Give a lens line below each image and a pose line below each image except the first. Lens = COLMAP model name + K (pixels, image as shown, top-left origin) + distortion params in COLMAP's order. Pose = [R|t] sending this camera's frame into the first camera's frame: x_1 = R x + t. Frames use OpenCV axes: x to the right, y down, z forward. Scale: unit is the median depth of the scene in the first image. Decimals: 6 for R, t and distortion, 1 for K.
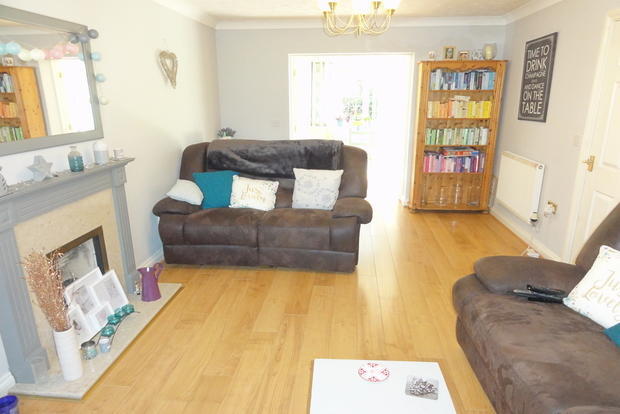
lens RADIAL K [[430.2, 0, 310.0], [0, 430.2, 207.0], [0, 0, 1]] dist [-0.000133, -0.000210]
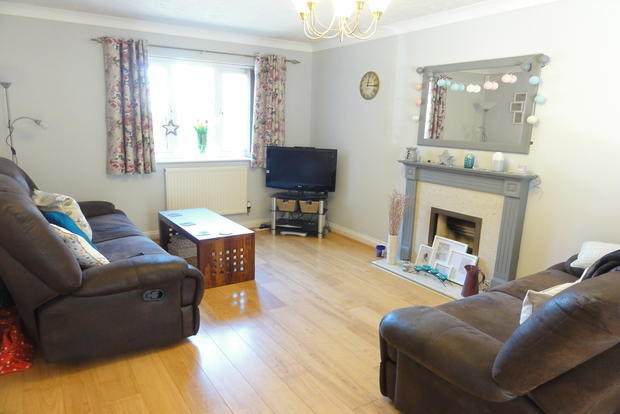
lens RADIAL K [[430.2, 0, 310.0], [0, 430.2, 207.0], [0, 0, 1]] dist [-0.000133, -0.000210]
pose [[-0.783369, 0.105422, -0.612552, 0.729123], [-0.182098, 0.903343, 0.388346, -0.423811], [0.594284, 0.415762, -0.688453, 1.734883]]
